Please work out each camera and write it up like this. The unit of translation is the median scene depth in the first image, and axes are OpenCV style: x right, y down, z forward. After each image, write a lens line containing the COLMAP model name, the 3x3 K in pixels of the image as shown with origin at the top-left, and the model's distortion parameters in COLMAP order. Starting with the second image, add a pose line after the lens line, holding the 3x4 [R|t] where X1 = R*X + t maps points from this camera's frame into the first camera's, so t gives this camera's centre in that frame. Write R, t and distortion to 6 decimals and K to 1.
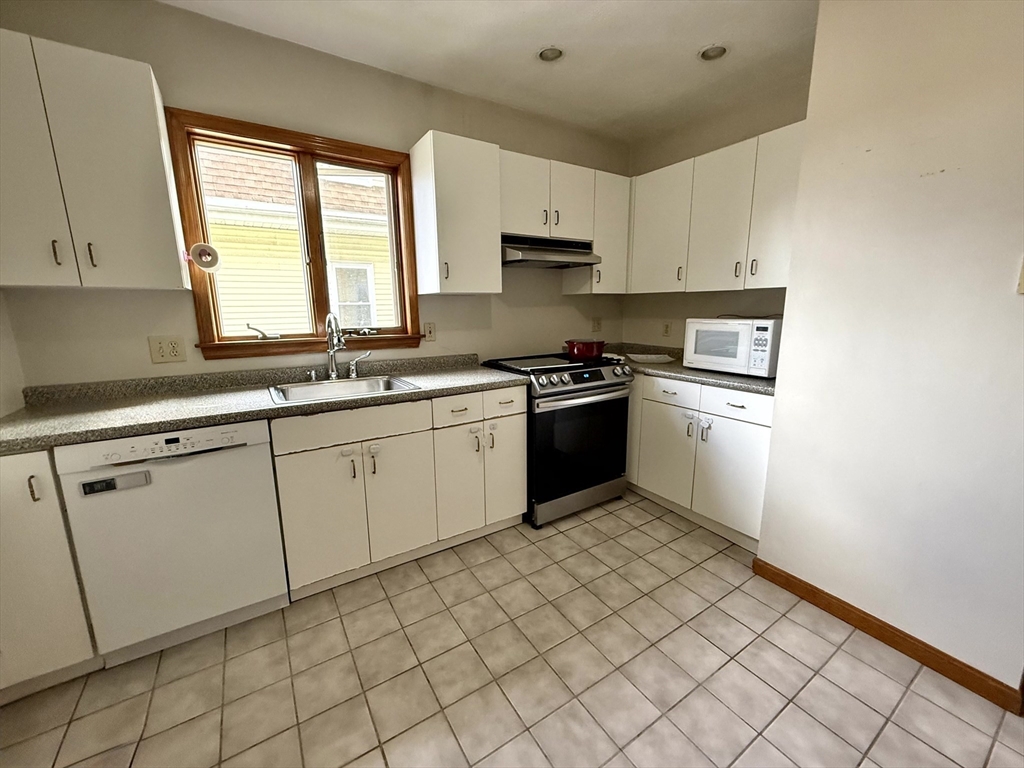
lens RADIAL K [[408.4, 0, 512.0], [0, 408.4, 384.0], [0, 0, 1]] dist [-0.000676, 0.000038]
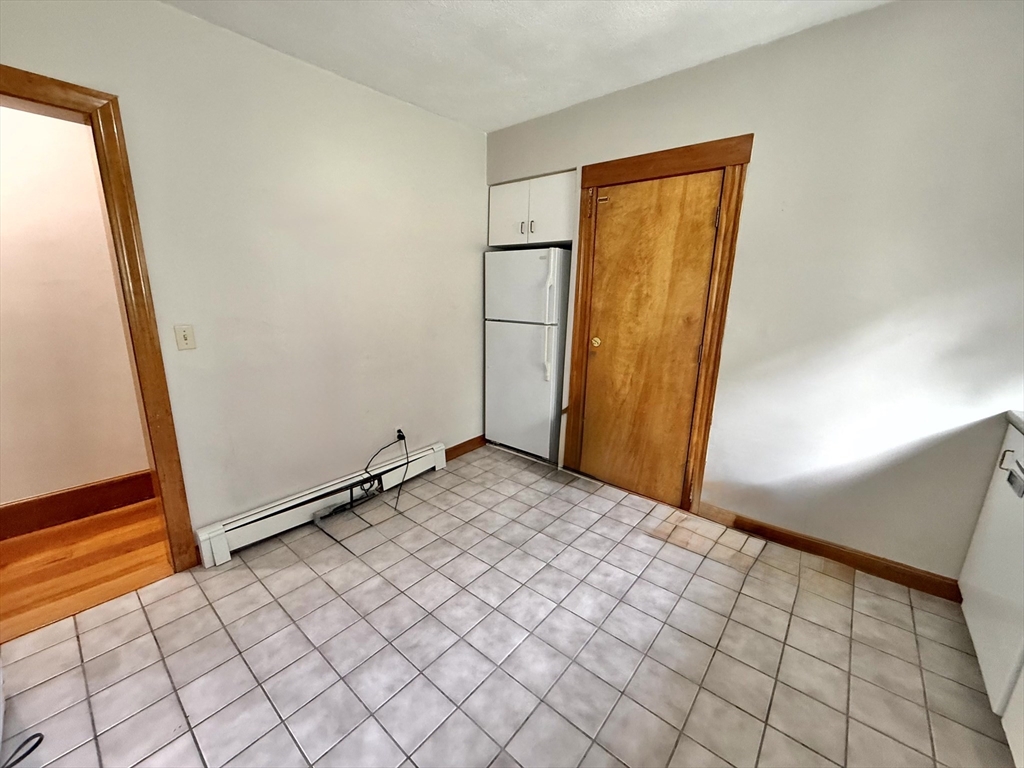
lens RADIAL K [[408.4, 0, 512.0], [0, 408.4, 384.0], [0, 0, 1]] dist [-0.000676, 0.000038]
pose [[-0.957077, 0.057680, -0.284036, 0.389949], [-0.064175, 0.913499, 0.401747, -0.230298], [0.282640, 0.402731, -0.870588, 1.015199]]
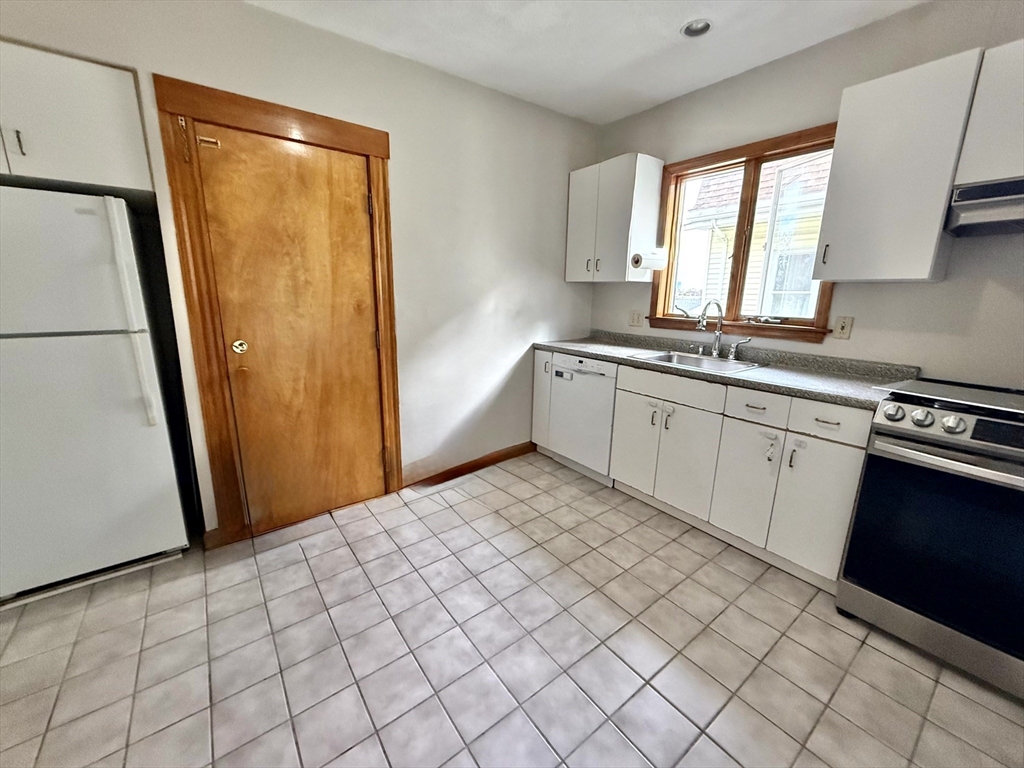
lens RADIAL K [[408.4, 0, 512.0], [0, 408.4, 384.0], [0, 0, 1]] dist [-0.000676, 0.000038]
pose [[0.070850, 0.230003, -0.970608, 0.762273], [-0.203166, 0.955983, 0.211707, -0.074784], [0.976578, 0.182195, 0.114460, 0.354338]]
